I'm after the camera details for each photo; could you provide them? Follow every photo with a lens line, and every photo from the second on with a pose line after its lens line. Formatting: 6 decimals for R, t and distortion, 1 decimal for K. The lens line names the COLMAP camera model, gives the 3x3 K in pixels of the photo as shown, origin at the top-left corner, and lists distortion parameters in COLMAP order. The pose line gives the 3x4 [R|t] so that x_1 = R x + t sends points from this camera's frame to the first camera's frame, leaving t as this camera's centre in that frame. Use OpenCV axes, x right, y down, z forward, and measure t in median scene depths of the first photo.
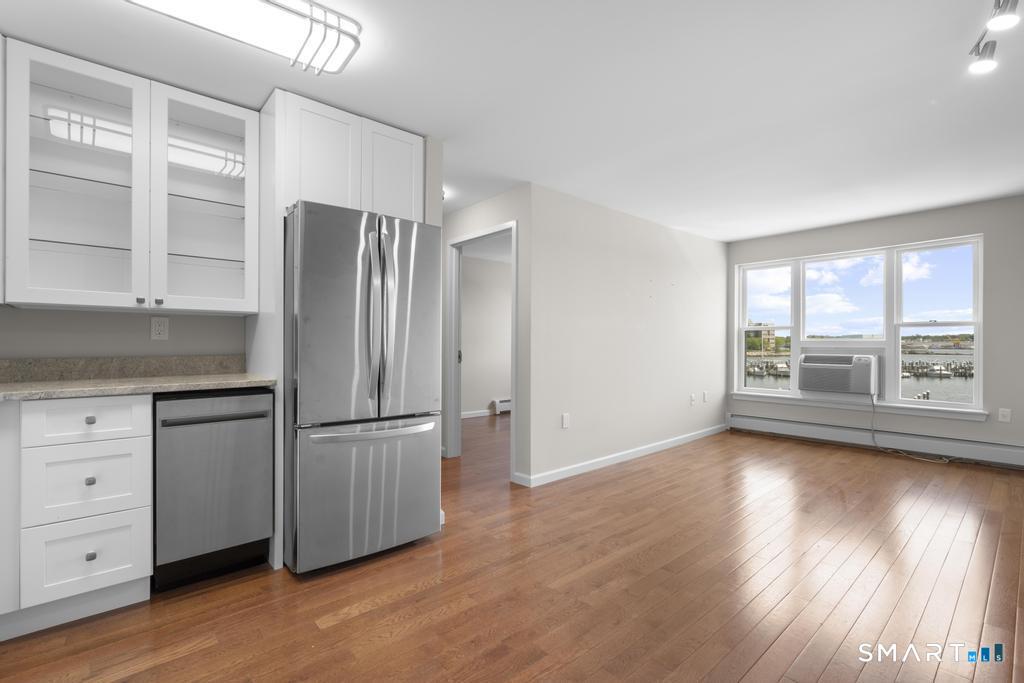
lens RADIAL K [[459.5, 0, 514.7], [0, 459.5, 342.6], [0, 0, 1]] dist [-0.007582, 0.003880]
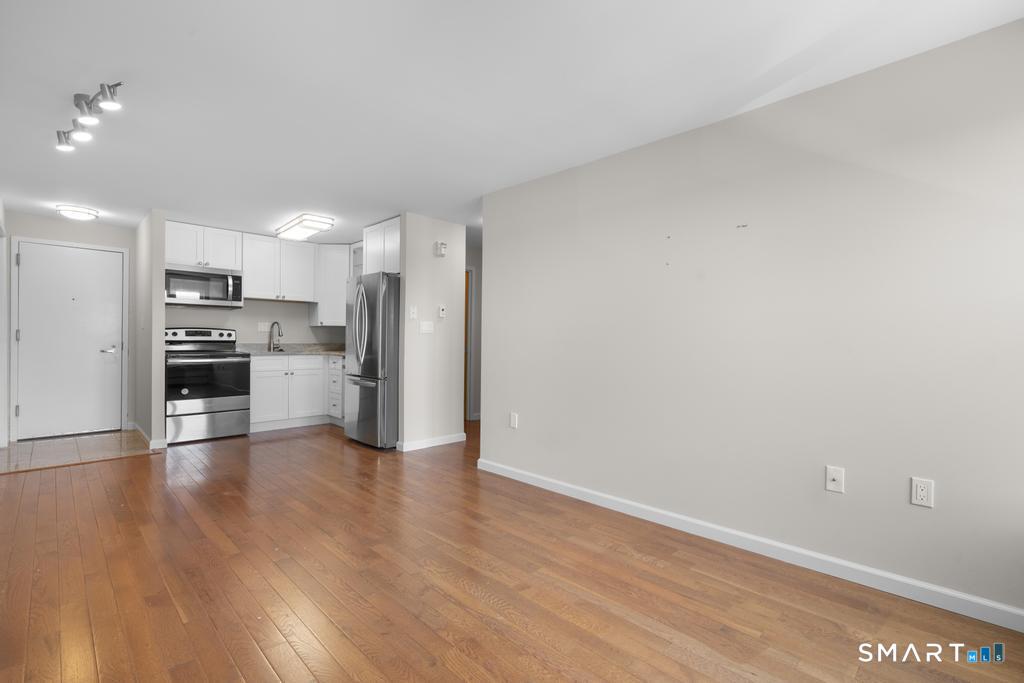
lens RADIAL K [[459.5, 0, 509.6], [0, 459.5, 343.1], [0, 0, 1]] dist [-0.007582, 0.003880]
pose [[0.057012, 0.006875, -0.998350, 1.001577], [-0.005567, 0.999963, 0.006568, 0.003344], [0.998358, 0.005183, 0.057048, 0.876024]]
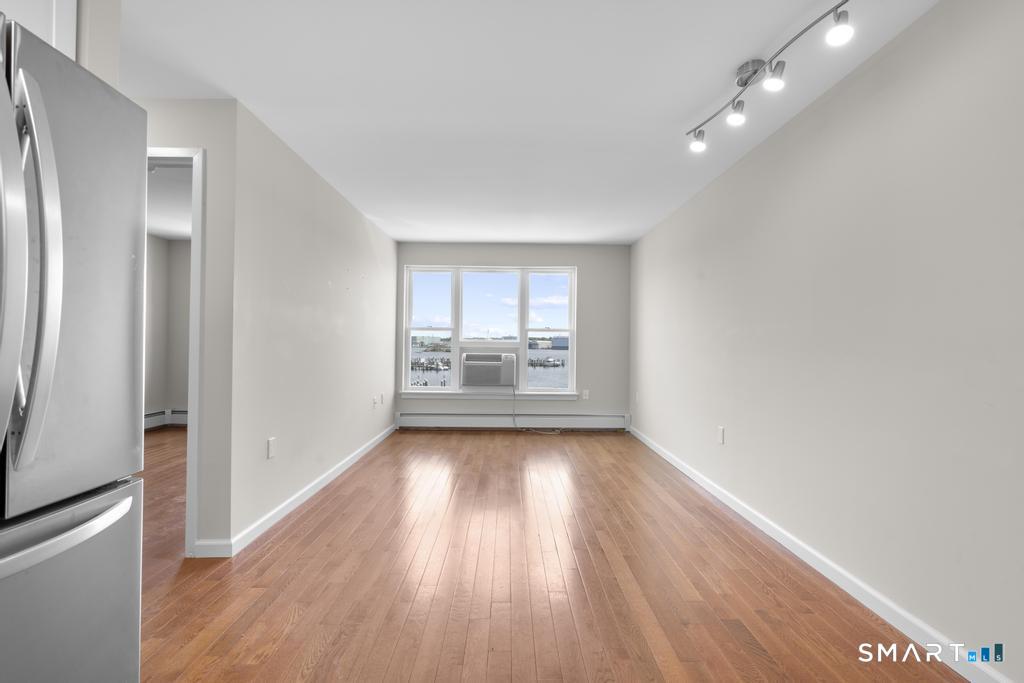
lens RADIAL K [[459.5, 0, 509.9], [0, 459.5, 338.0], [0, 0, 1]] dist [-0.007582, 0.003880]
pose [[0.656921, 0.019338, 0.753712, -0.166232], [-0.014499, 0.999810, -0.013015, 0.001567], [-0.753820, -0.002378, 0.657076, 0.210813]]
